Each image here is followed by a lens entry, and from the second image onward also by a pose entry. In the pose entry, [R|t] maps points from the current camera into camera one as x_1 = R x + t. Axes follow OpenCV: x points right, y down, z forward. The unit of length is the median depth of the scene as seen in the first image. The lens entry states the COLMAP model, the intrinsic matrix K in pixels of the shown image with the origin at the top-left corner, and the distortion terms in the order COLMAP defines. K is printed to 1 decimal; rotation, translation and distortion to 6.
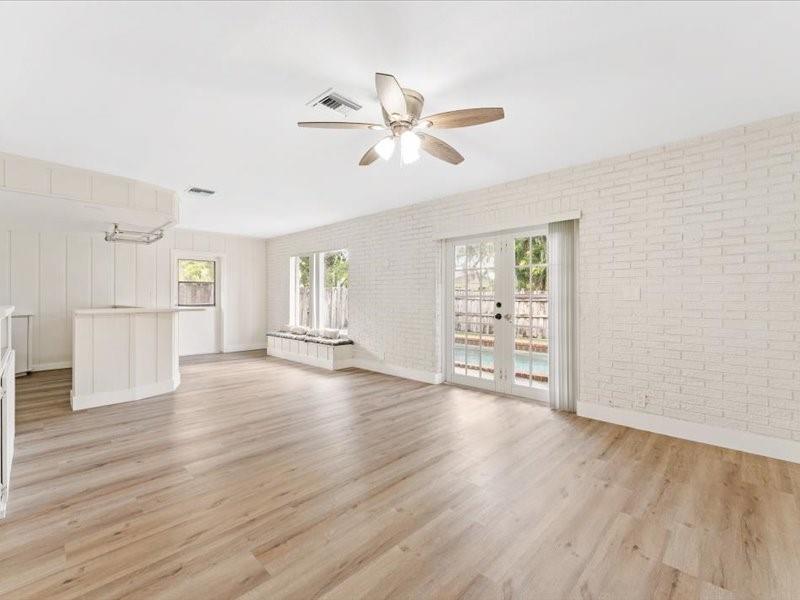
lens RADIAL K [[359.4, 0, 400.2], [0, 359.4, 297.0], [0, 0, 1]] dist [0.002249, -0.000661]
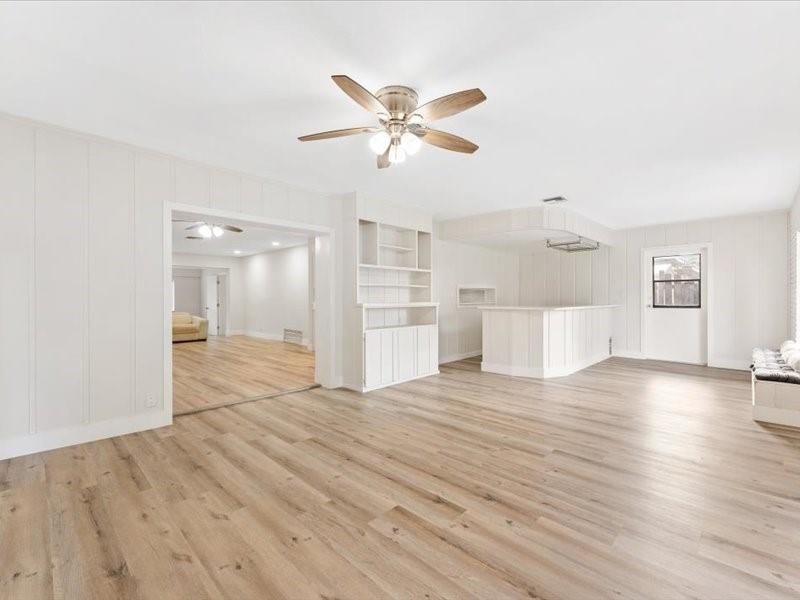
lens RADIAL K [[359.4, 0, 399.5], [0, 359.4, 299.8], [0, 0, 1]] dist [0.002249, -0.000661]
pose [[0.001408, 0.004556, -0.999989, 0.839073], [0.001984, 0.999988, 0.004559, 0.003212], [0.999997, -0.001990, 0.001399, 0.855819]]
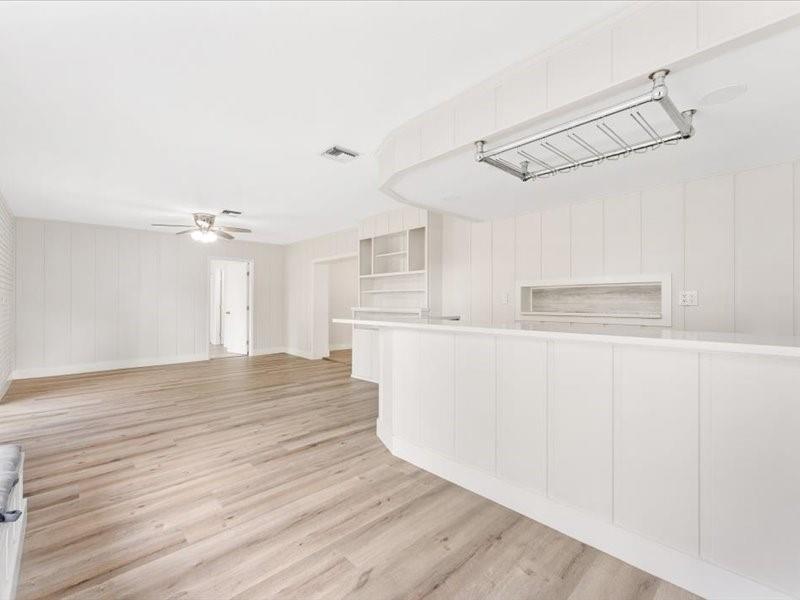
lens RADIAL K [[359.4, 0, 403.2], [0, 359.4, 298.0], [0, 0, 1]] dist [0.002249, -0.000661]
pose [[-0.998861, 0.006616, 0.047264, -1.123579], [0.006120, 0.999925, -0.010613, -0.003758], [-0.047330, -0.010312, -0.998826, 2.709580]]
